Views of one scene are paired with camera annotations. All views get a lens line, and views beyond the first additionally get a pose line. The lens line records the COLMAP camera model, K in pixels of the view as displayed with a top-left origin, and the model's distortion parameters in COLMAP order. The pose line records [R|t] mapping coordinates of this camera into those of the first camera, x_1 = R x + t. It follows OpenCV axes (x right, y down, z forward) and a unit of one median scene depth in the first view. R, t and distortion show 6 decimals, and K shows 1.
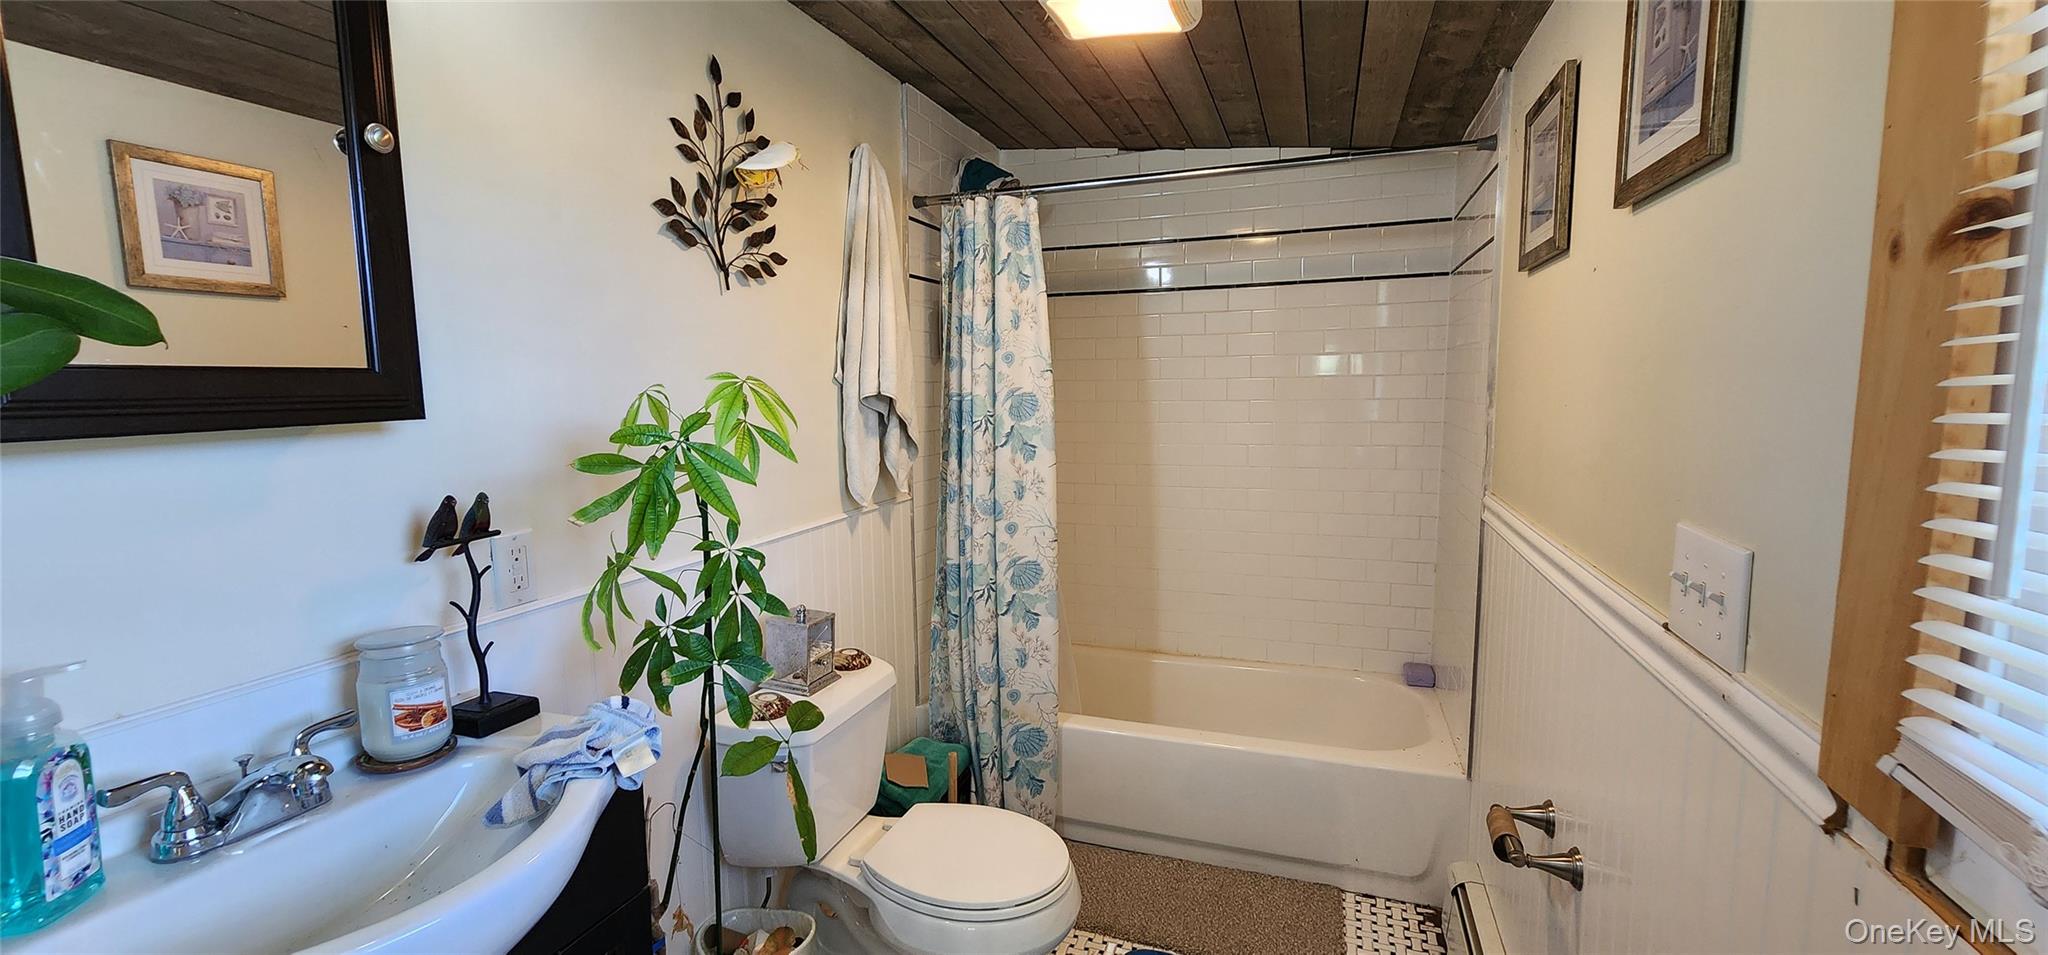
lens RADIAL K [[851.2, 0, 1018.1], [0, 851.2, 469.9], [0, 0, 1]] dist [-0.000100, 0.001220]
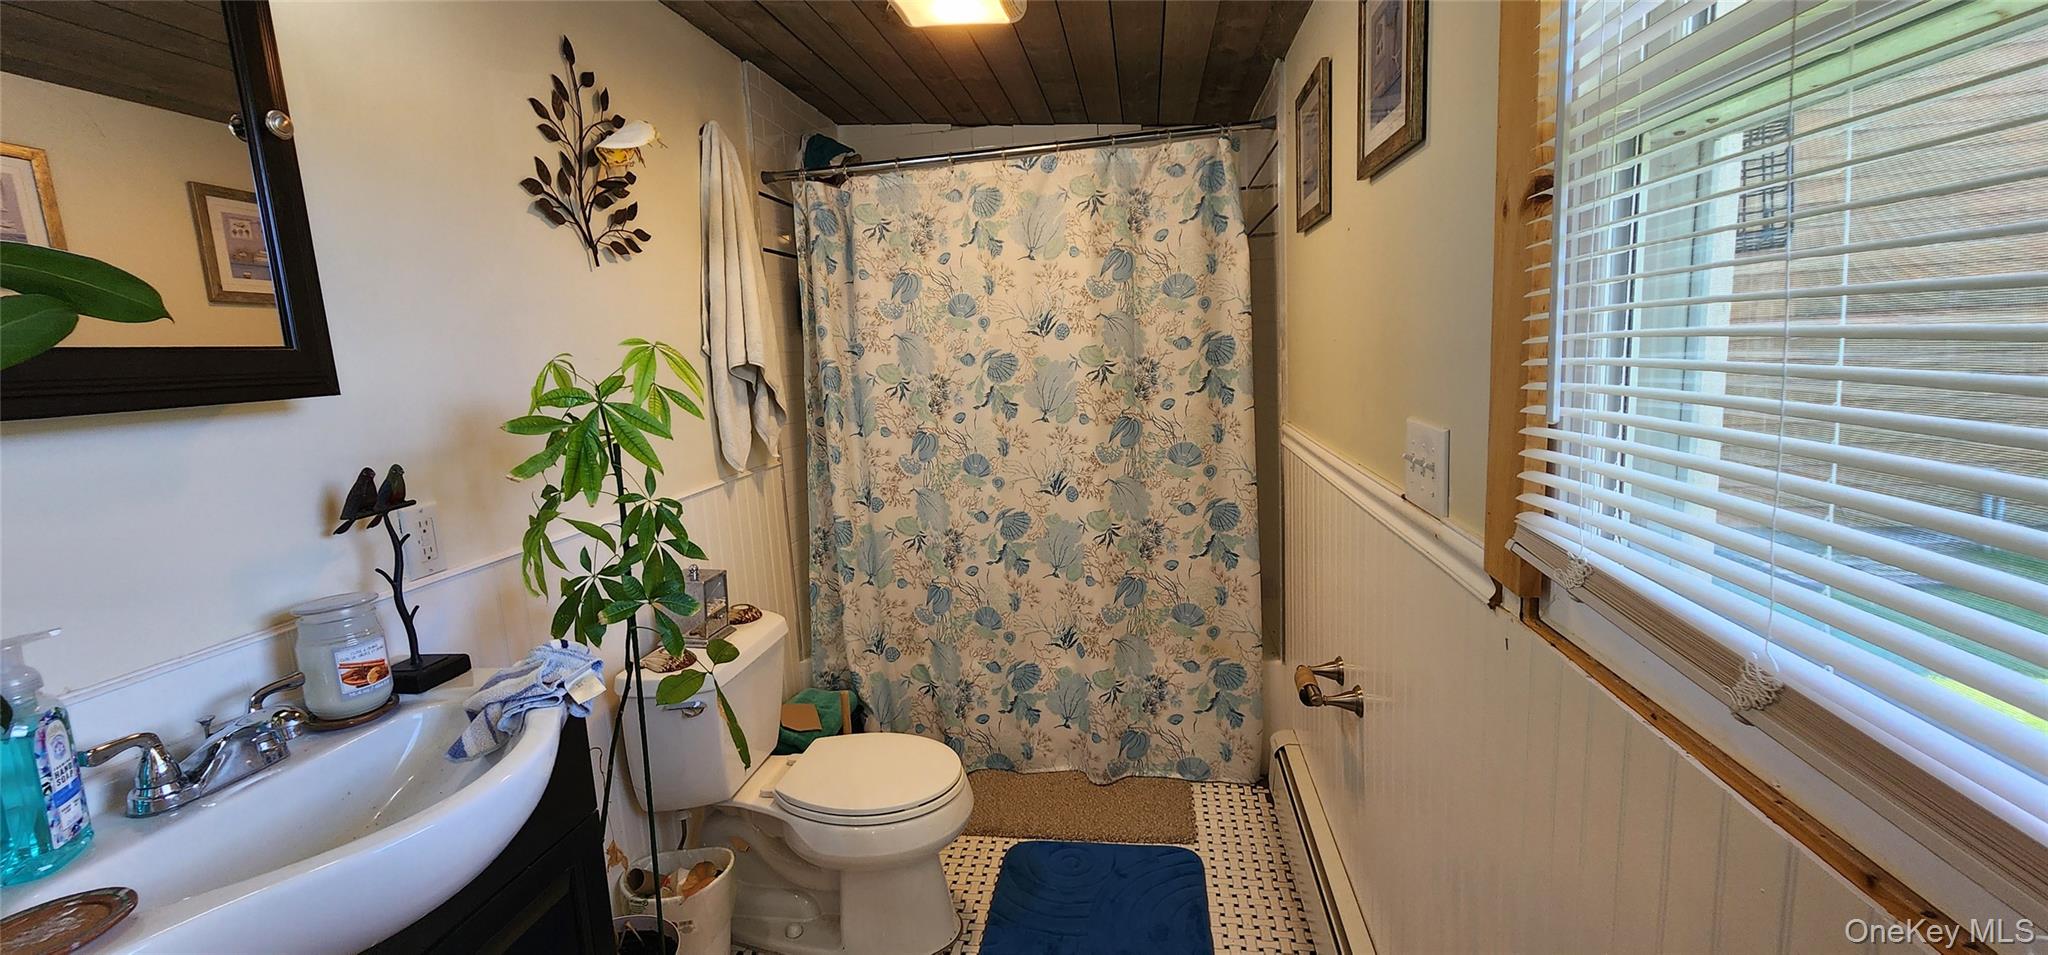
lens RADIAL K [[851.2, 0, 1021.5], [0, 851.2, 483.3], [0, 0, 1]] dist [-0.000100, 0.001220]
pose [[0.979101, -0.076391, 0.188482, -0.070752], [0.067815, 0.996365, 0.051547, 0.046571], [-0.191735, -0.037688, 0.980723, -0.176129]]
